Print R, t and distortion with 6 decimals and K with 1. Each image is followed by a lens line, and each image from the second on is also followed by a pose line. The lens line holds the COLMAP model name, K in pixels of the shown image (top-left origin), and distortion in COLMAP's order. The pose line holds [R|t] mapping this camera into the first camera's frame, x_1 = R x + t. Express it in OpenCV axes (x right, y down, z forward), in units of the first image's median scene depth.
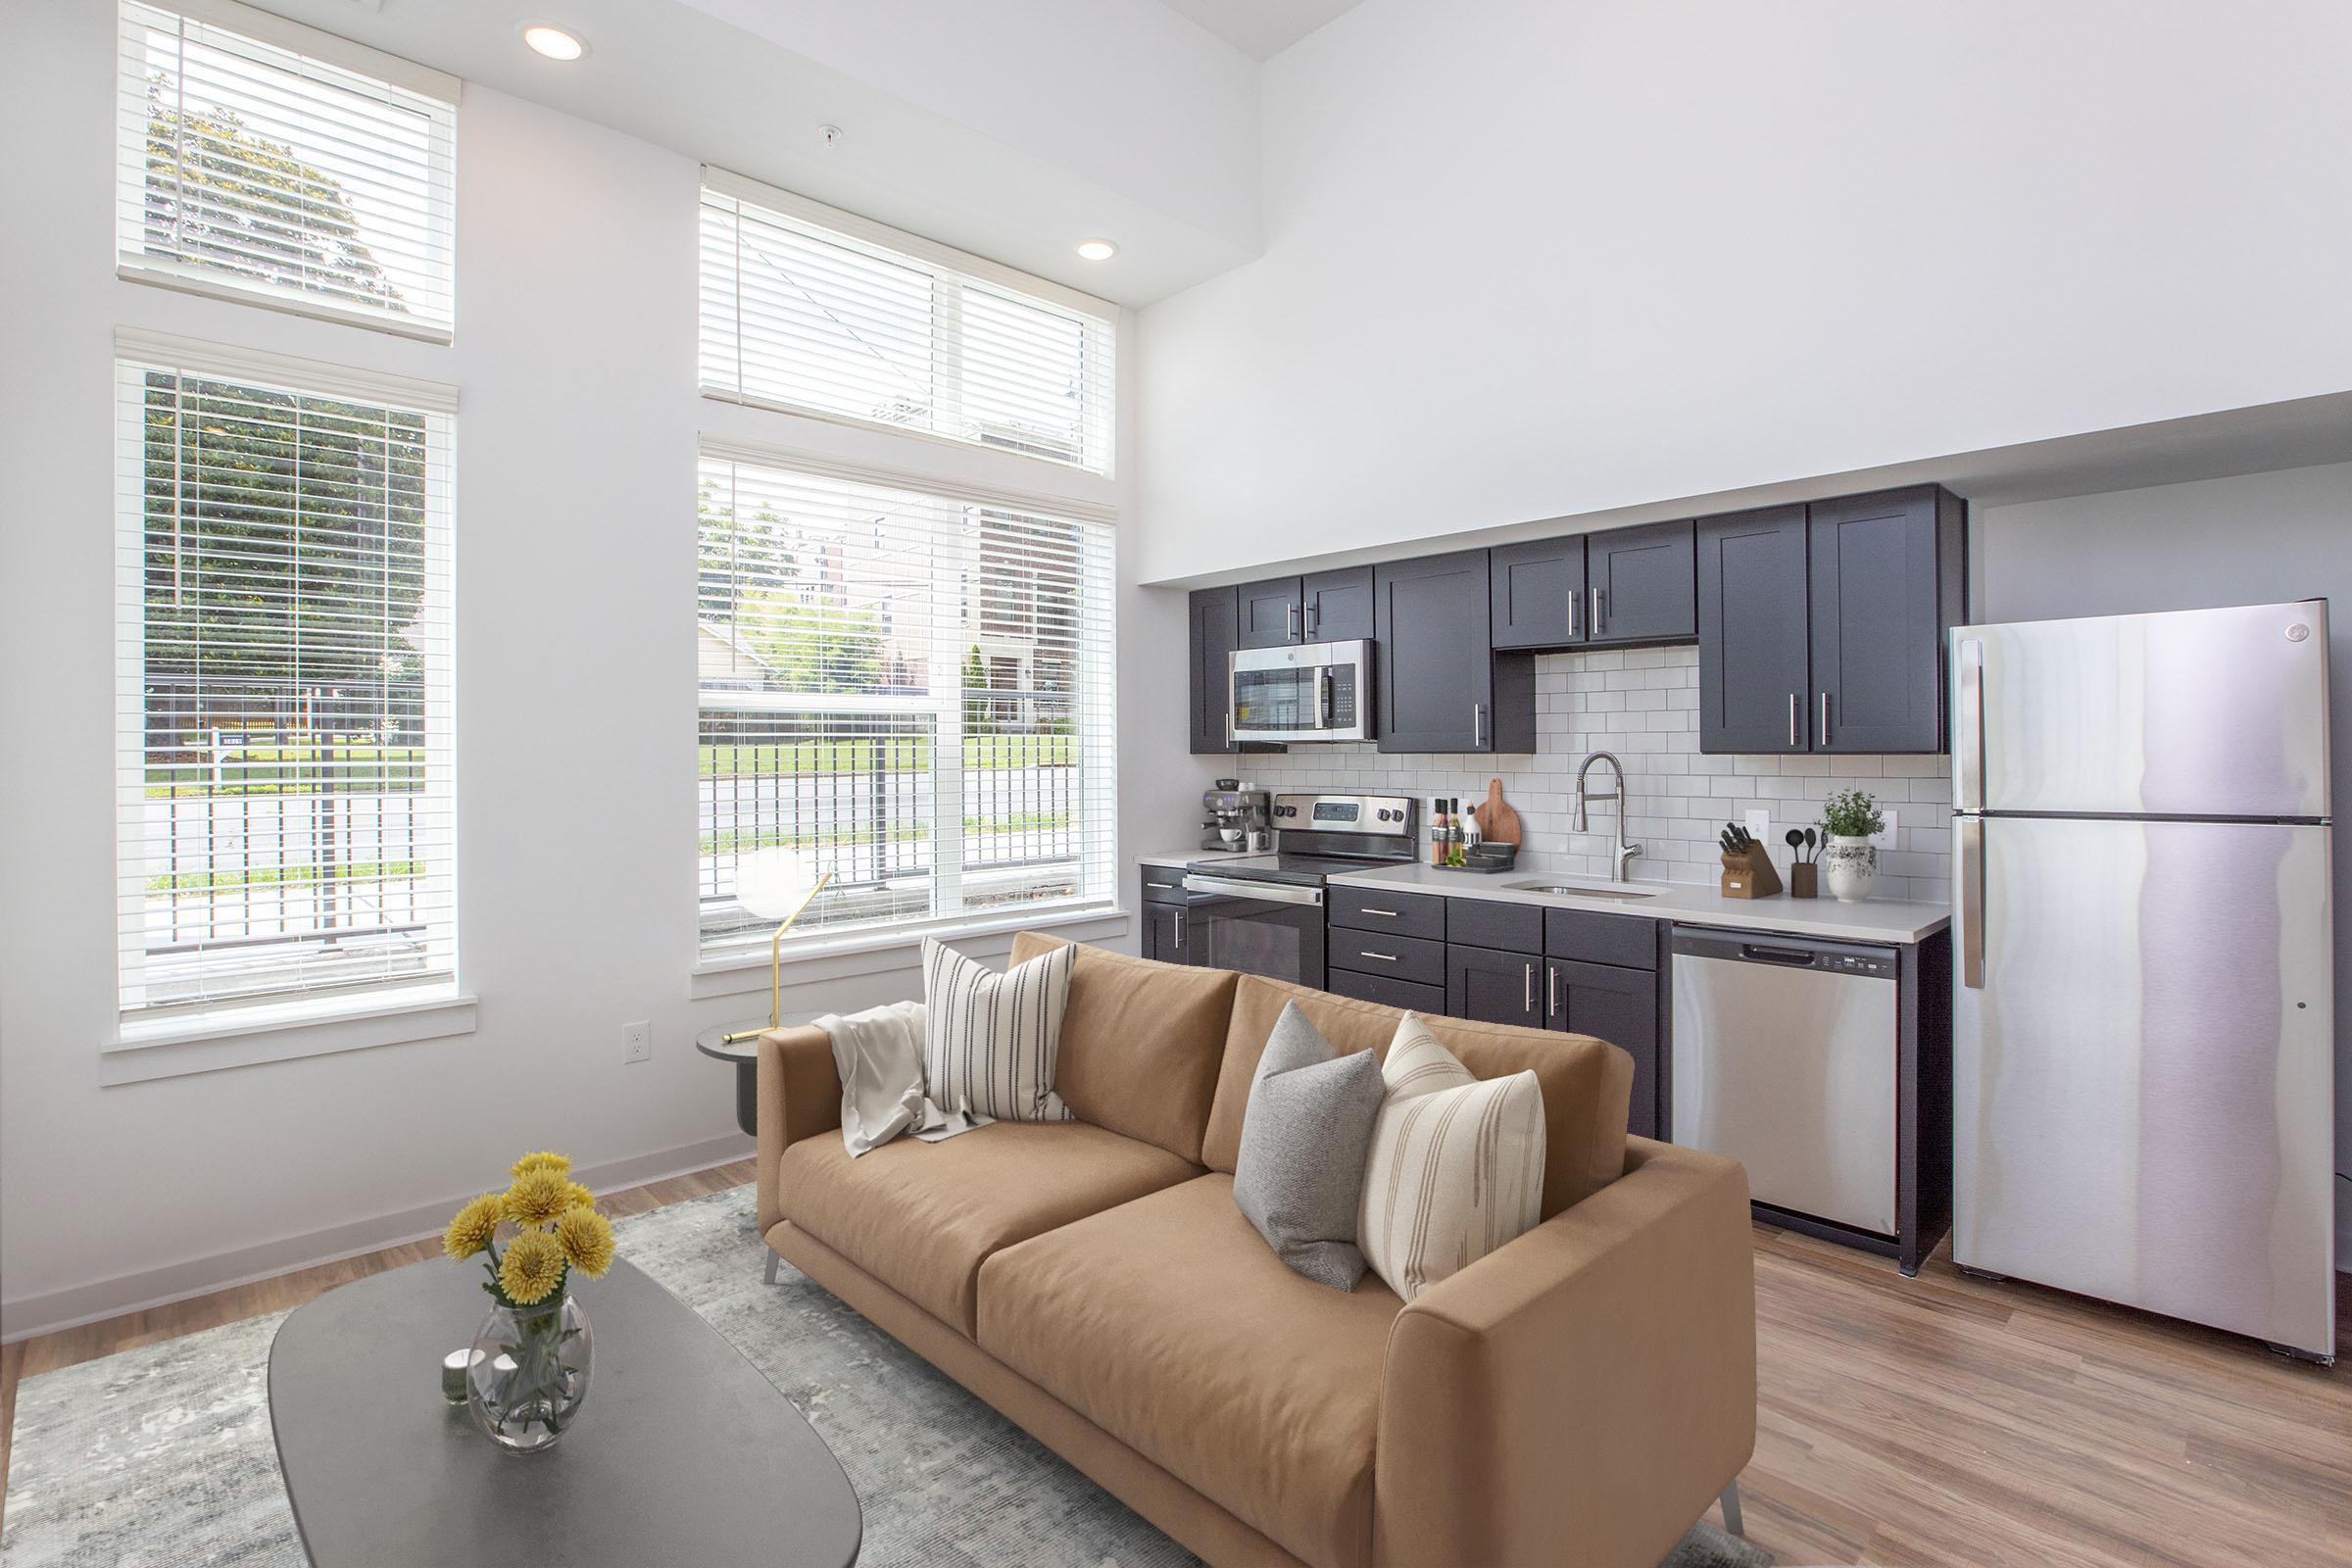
lens RADIAL K [[1153.5, 0, 1241.1], [0, 1153.5, 765.2], [0, 0, 1]] dist [-0.000537, 0.000659]
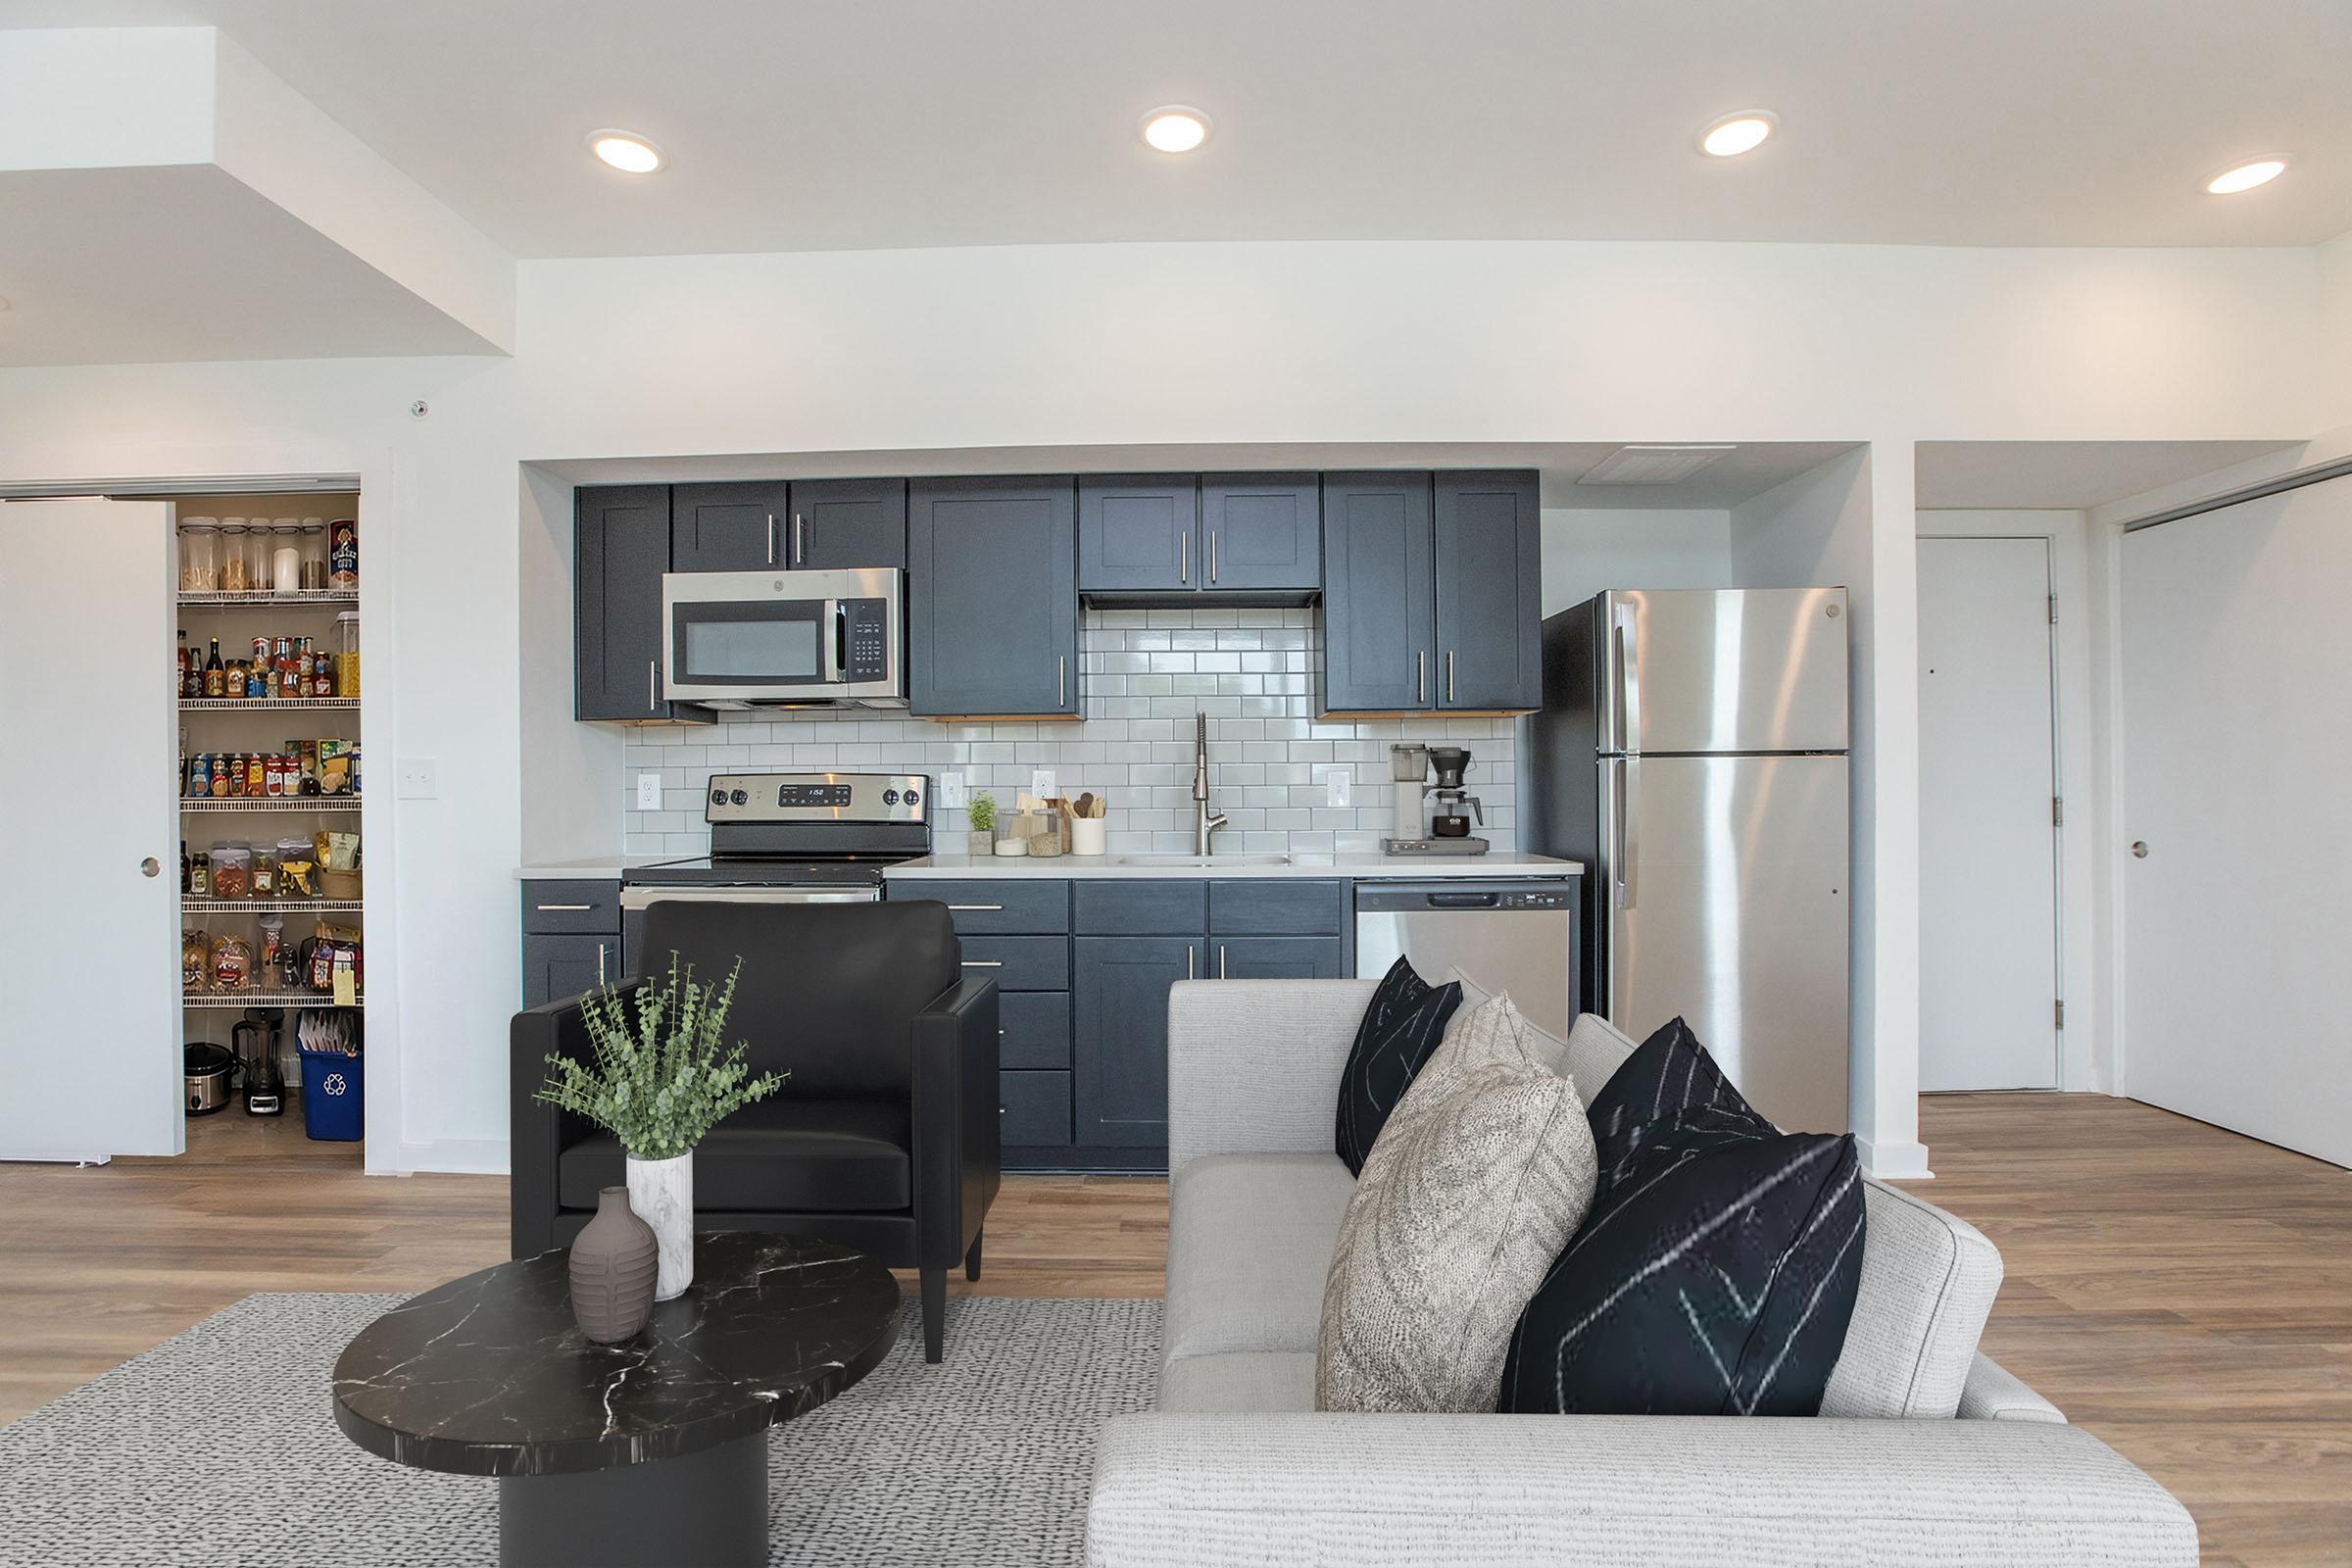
lens RADIAL K [[1084.9, 0, 1172.1], [0, 1084.9, 785.6], [0, 0, 1]] dist [-0.031536, -0.000076]
pose [[0.726129, -0.007217, 0.687520, -0.265123], [0.015542, 0.999862, -0.005919, 0.045446], [-0.687382, 0.014983, 0.726141, 0.340772]]
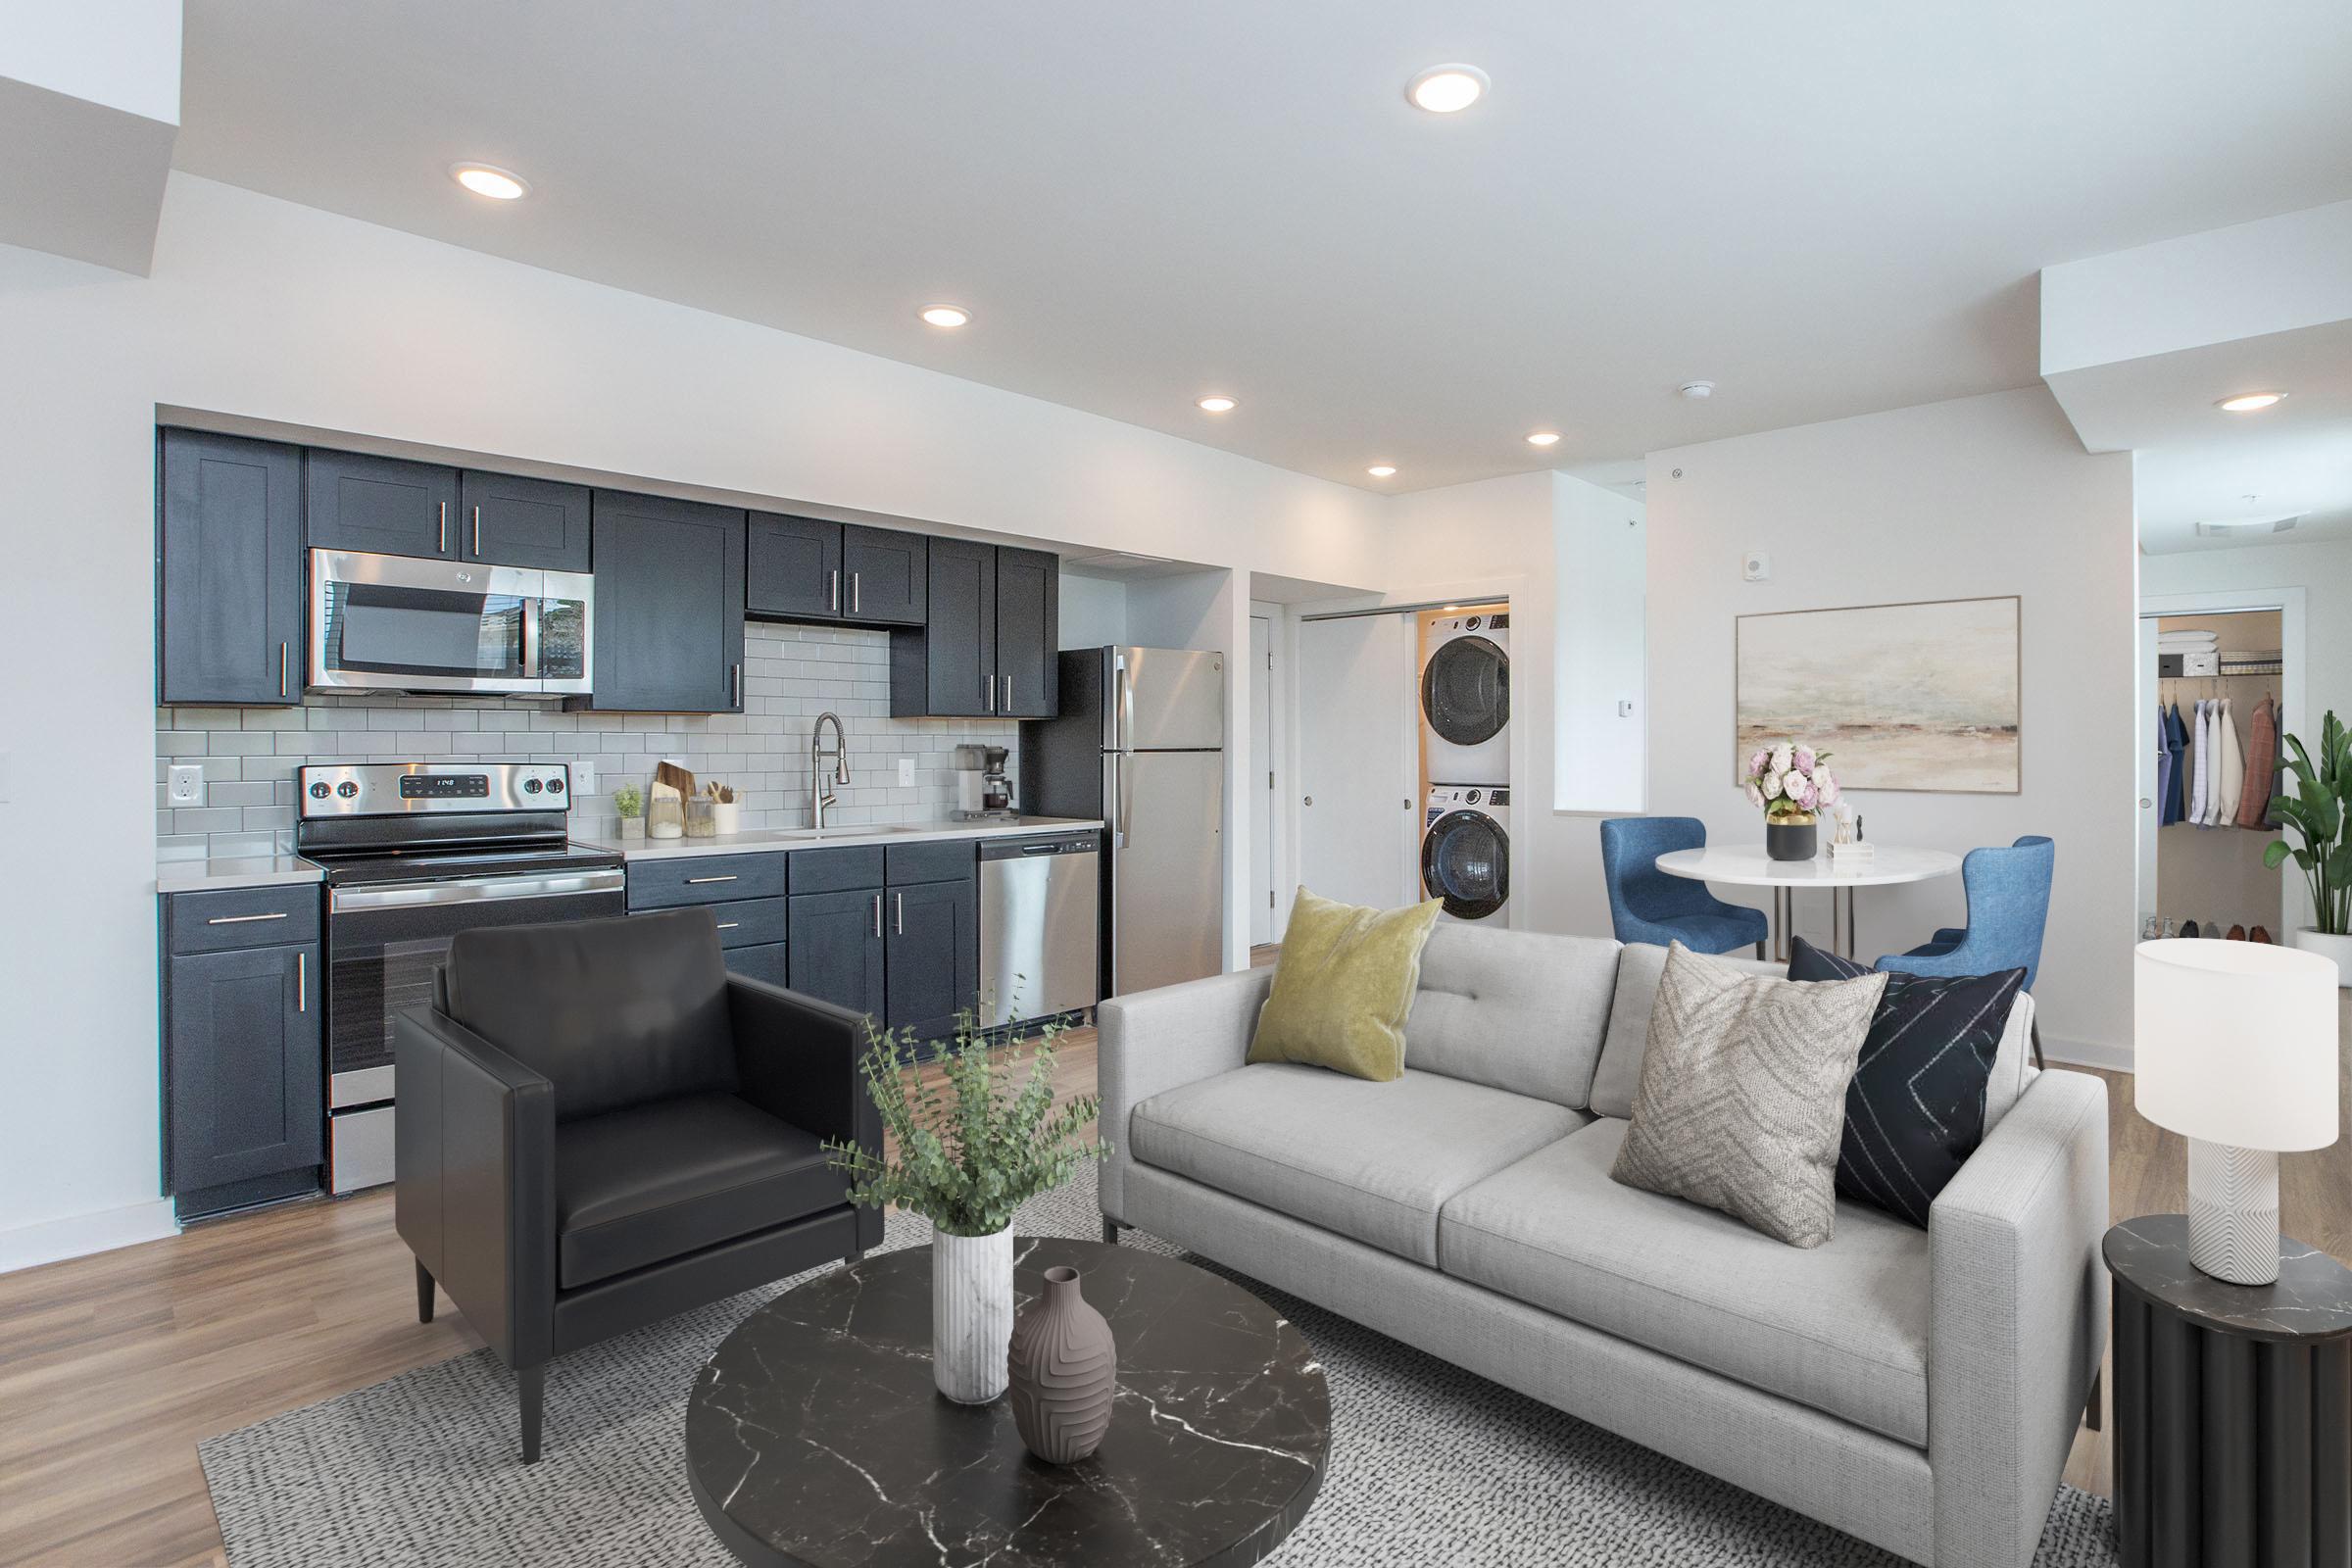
lens RADIAL K [[1135.3, 0, 1199.2], [0, 1135.3, 773.3], [0, 0, 1]] dist [-0.028464, 0.000028]
pose [[0.020198, -0.026132, 0.999454, -0.712444], [0.010033, 0.999613, 0.025933, 0.019050], [-0.999746, 0.009504, 0.020452, 0.538153]]
